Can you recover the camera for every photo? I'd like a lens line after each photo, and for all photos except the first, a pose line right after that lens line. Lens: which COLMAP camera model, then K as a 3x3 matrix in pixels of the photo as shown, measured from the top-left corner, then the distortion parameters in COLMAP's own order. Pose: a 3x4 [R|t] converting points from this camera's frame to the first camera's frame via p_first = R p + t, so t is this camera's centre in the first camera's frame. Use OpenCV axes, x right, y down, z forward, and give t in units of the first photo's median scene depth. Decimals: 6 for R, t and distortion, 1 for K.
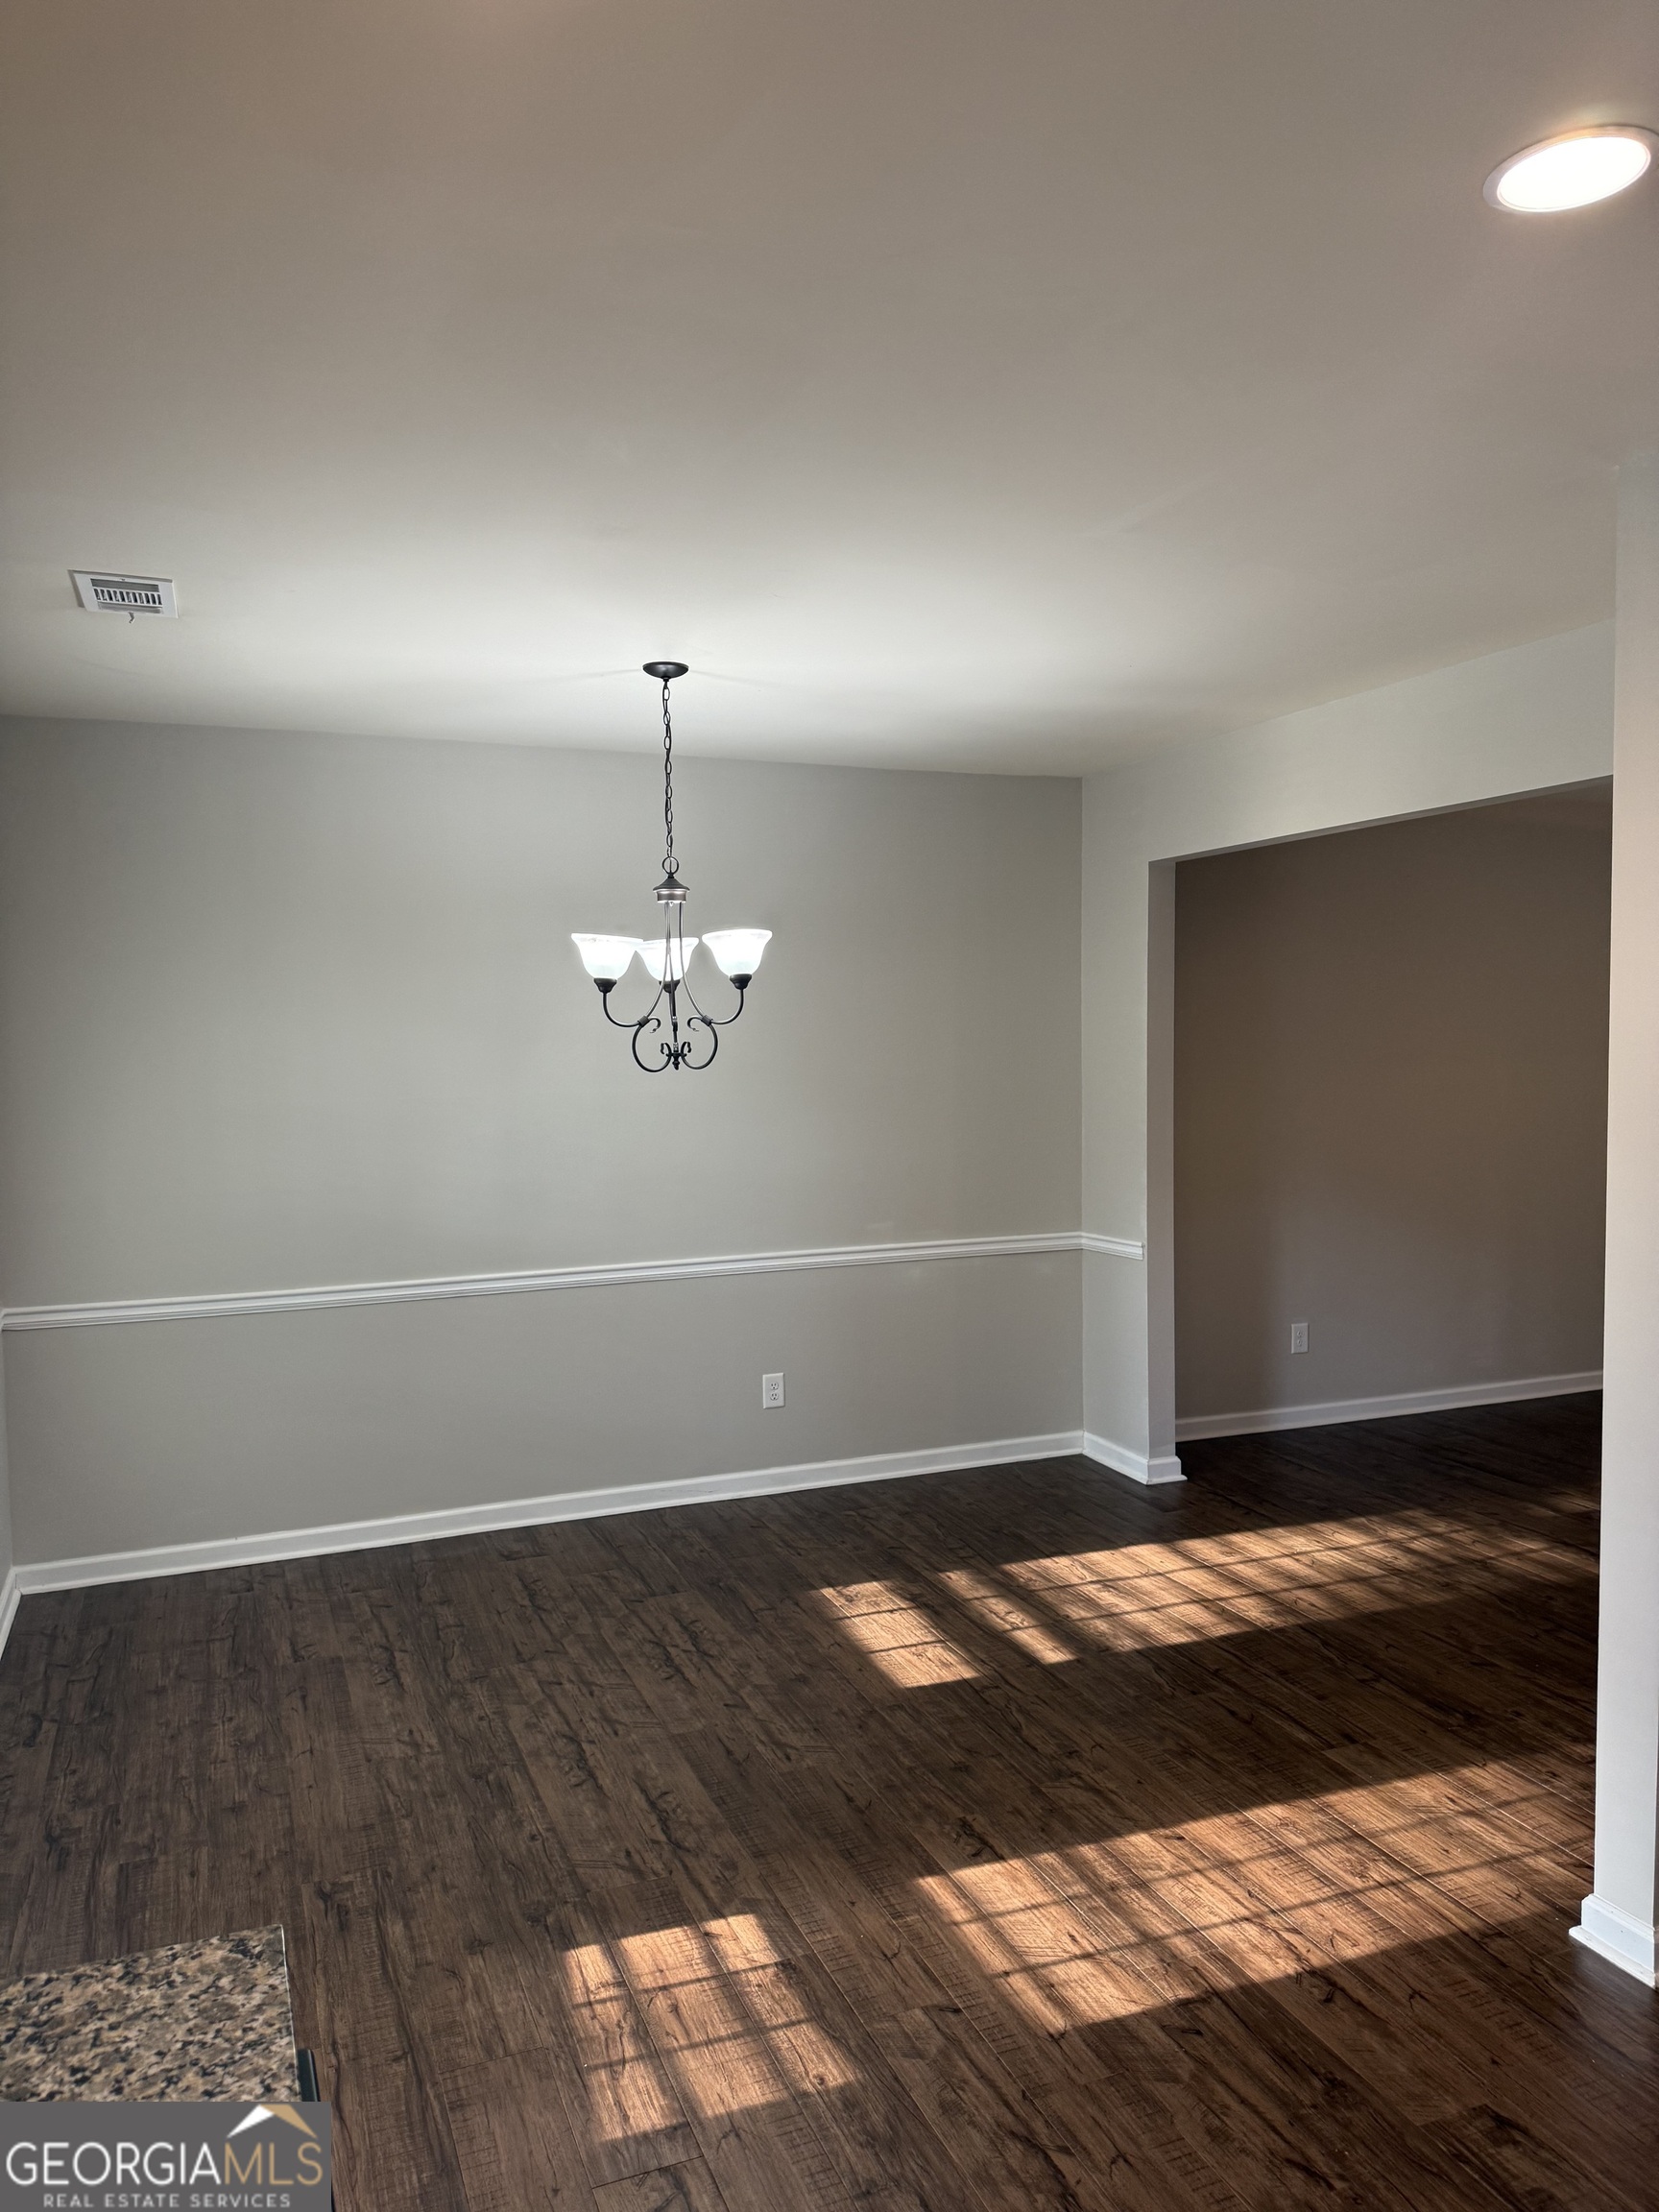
lens RADIAL K [[1556.1, 0, 828.6], [0, 1556.1, 1097.6], [0, 0, 1]] dist [0.054629, -0.075743]
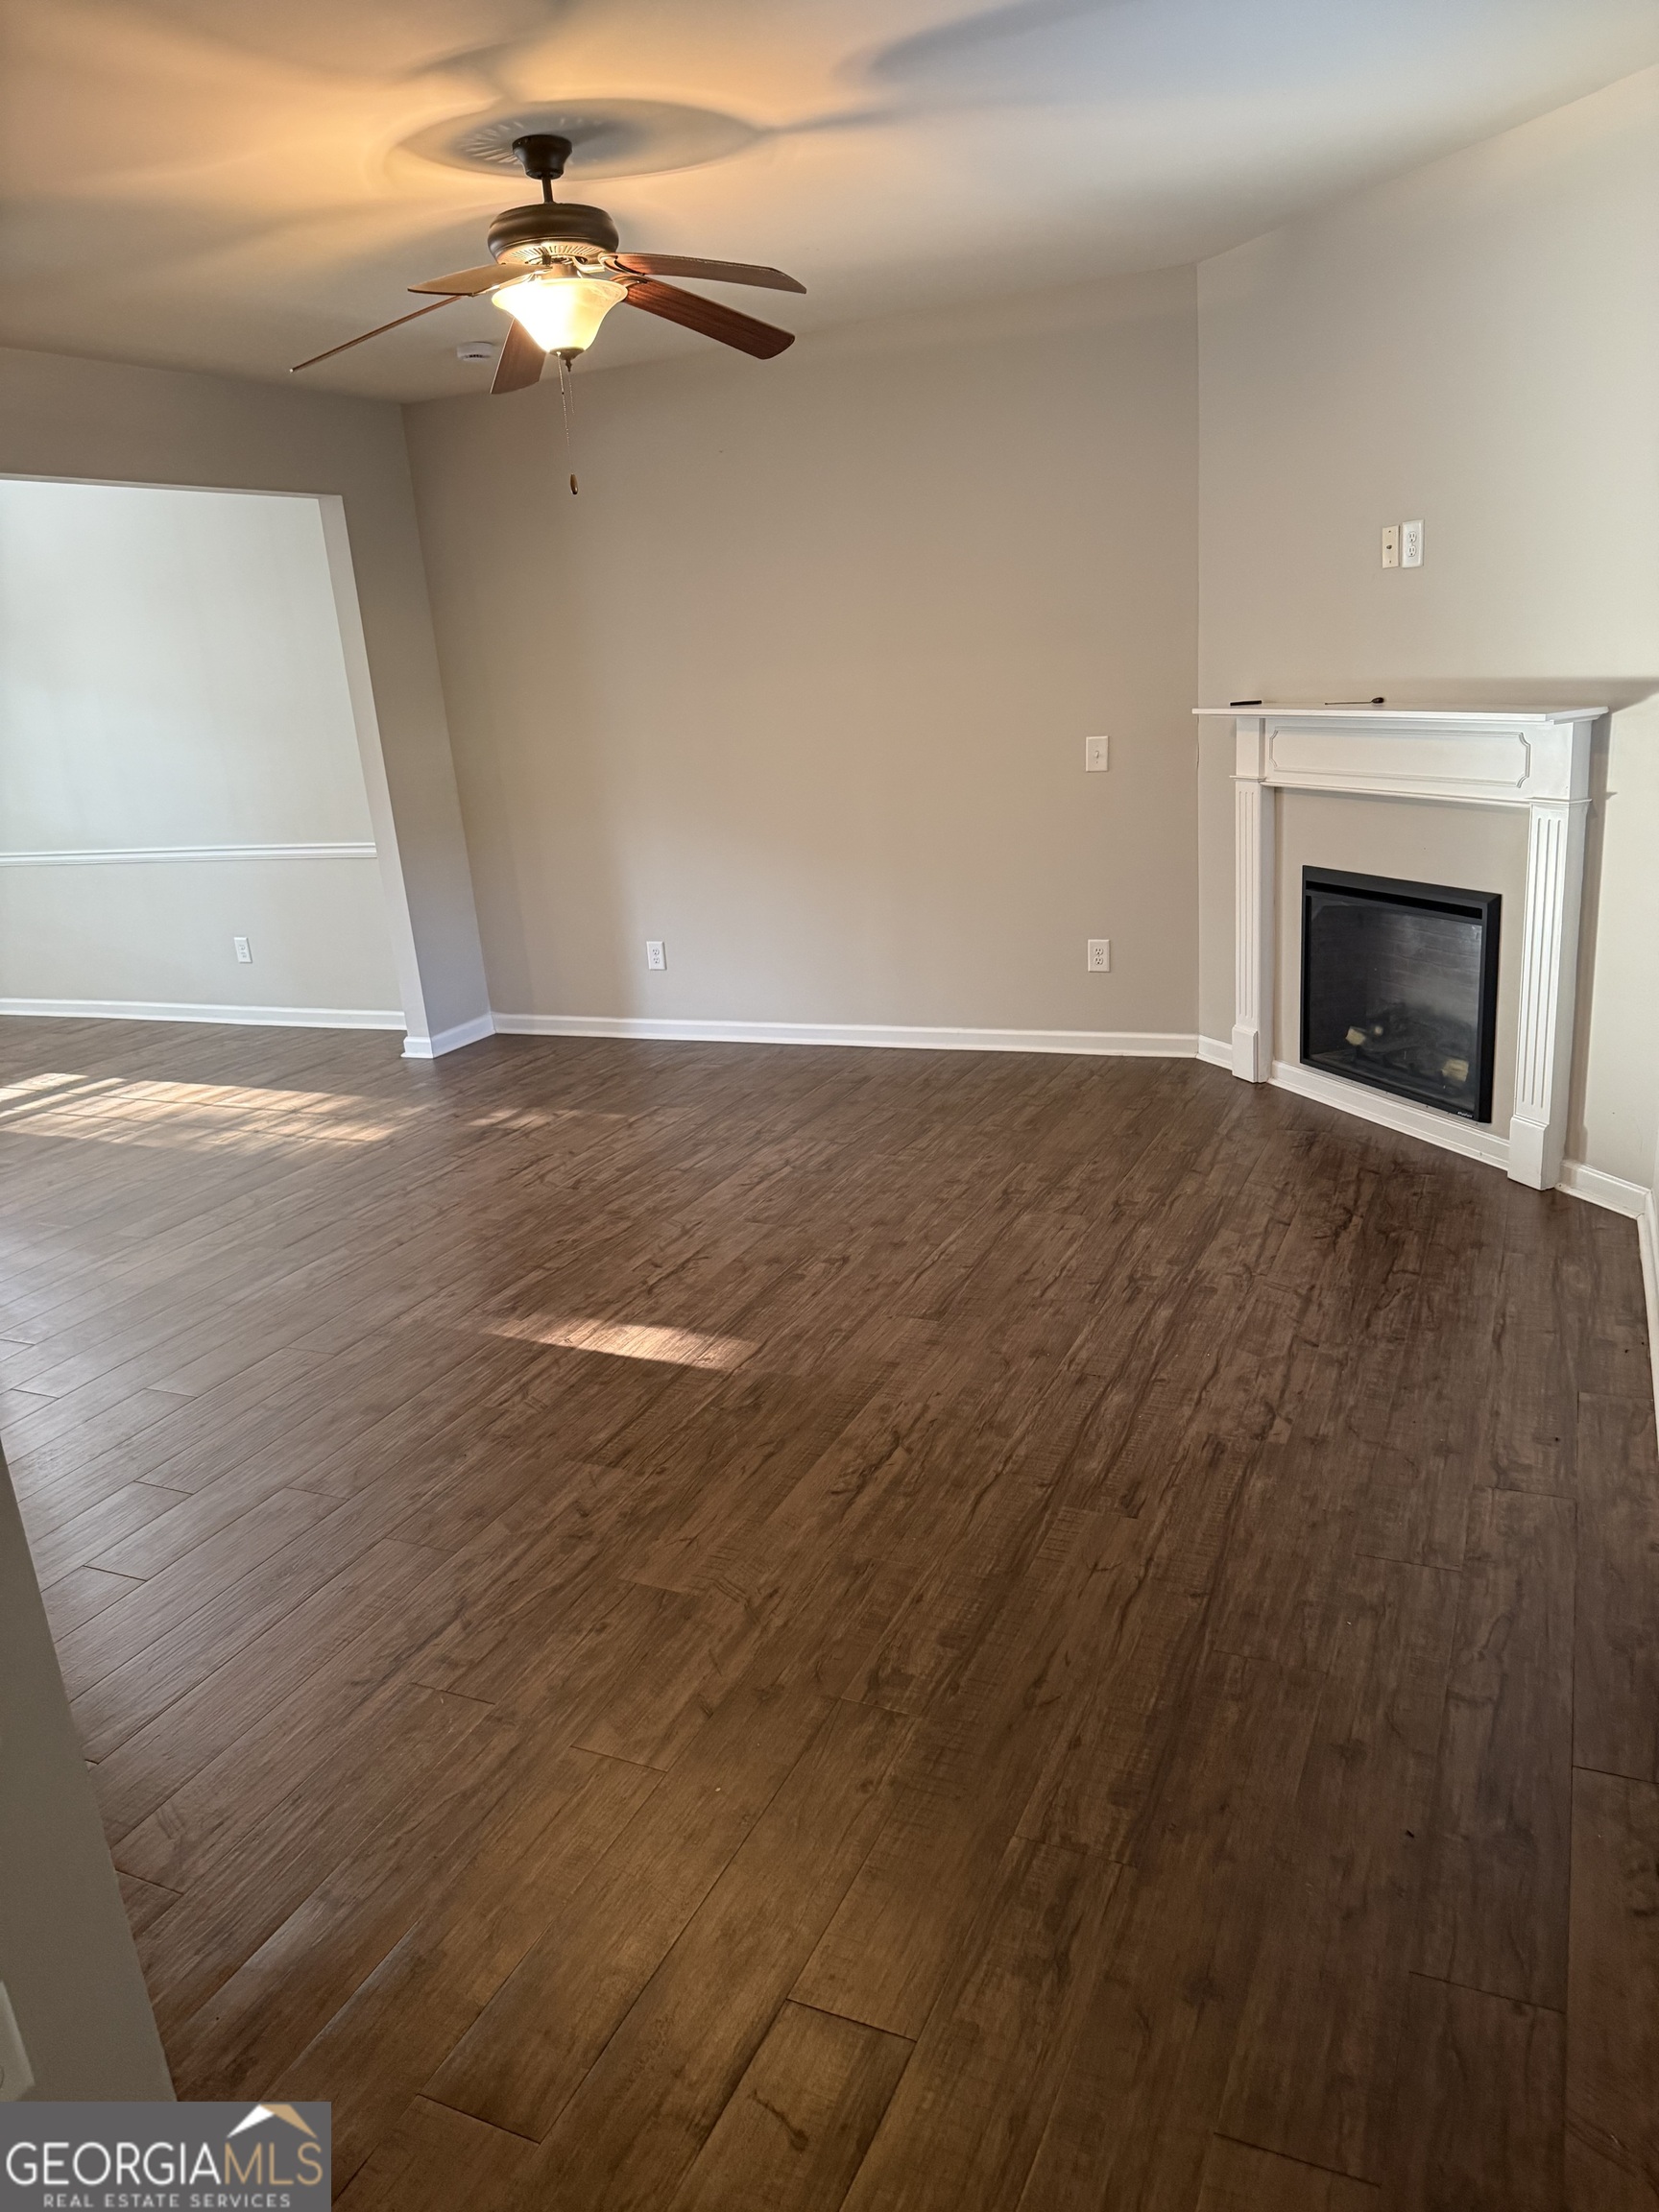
lens RADIAL K [[1556.1, 0, 850.9], [0, 1556.1, 1107.1], [0, 0, 1]] dist [0.054629, -0.075743]
pose [[0.697805, 0.156534, -0.698975, 2.652387], [0.036028, 0.966924, 0.252507, -0.015176], [0.715381, -0.201383, 0.669085, 0.892520]]
